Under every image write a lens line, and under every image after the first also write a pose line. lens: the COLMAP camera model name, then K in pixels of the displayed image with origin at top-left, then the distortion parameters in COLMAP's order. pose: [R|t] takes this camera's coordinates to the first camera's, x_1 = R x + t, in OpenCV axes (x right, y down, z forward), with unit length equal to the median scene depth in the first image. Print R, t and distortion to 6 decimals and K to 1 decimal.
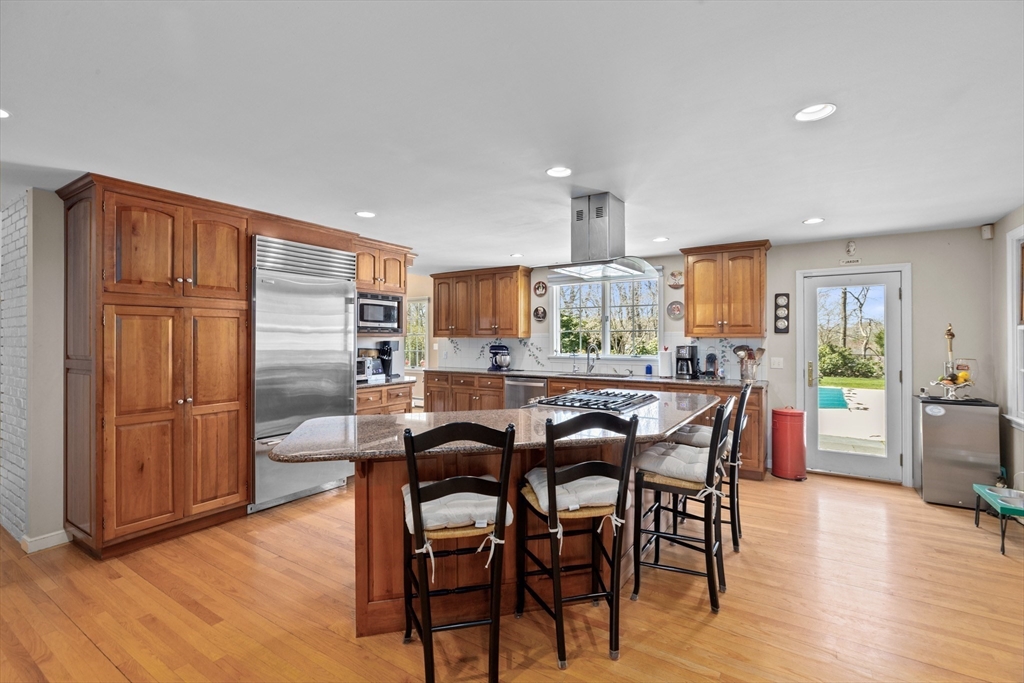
lens RADIAL K [[459.9, 0, 512.3], [0, 459.9, 337.5], [0, 0, 1]] dist [-0.009726, 0.002684]
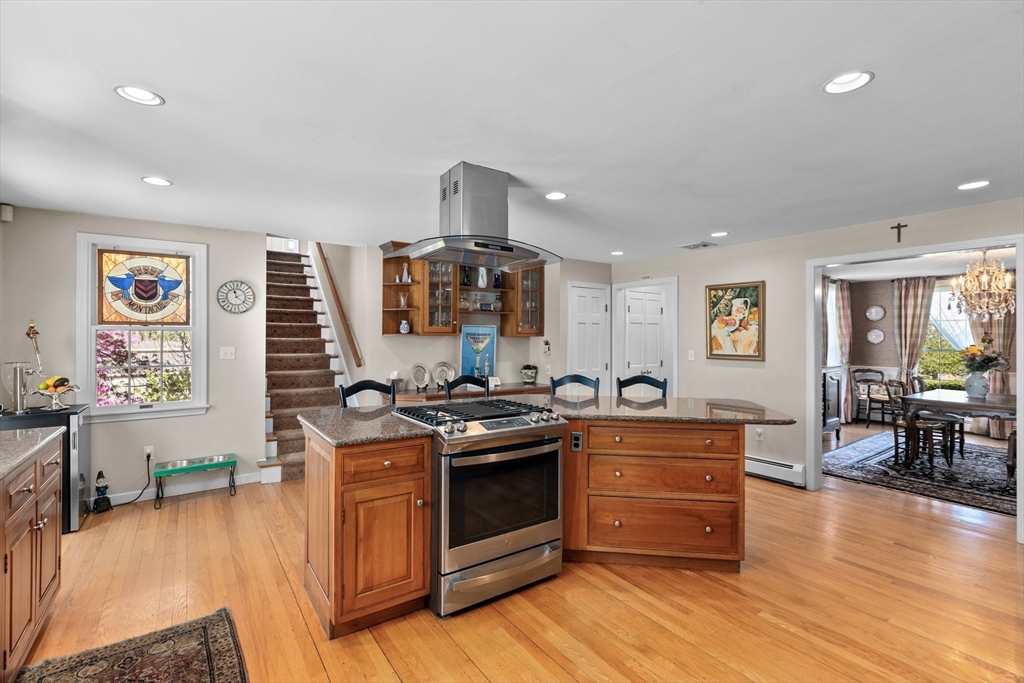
lens RADIAL K [[459.9, 0, 511.6], [0, 459.9, 337.2], [0, 0, 1]] dist [-0.009726, 0.002684]
pose [[-0.925058, -0.002890, 0.379816, -0.117246], [-0.003580, 0.999993, -0.001110, -0.000636], [-0.379810, -0.002386, -0.925061, 1.043173]]
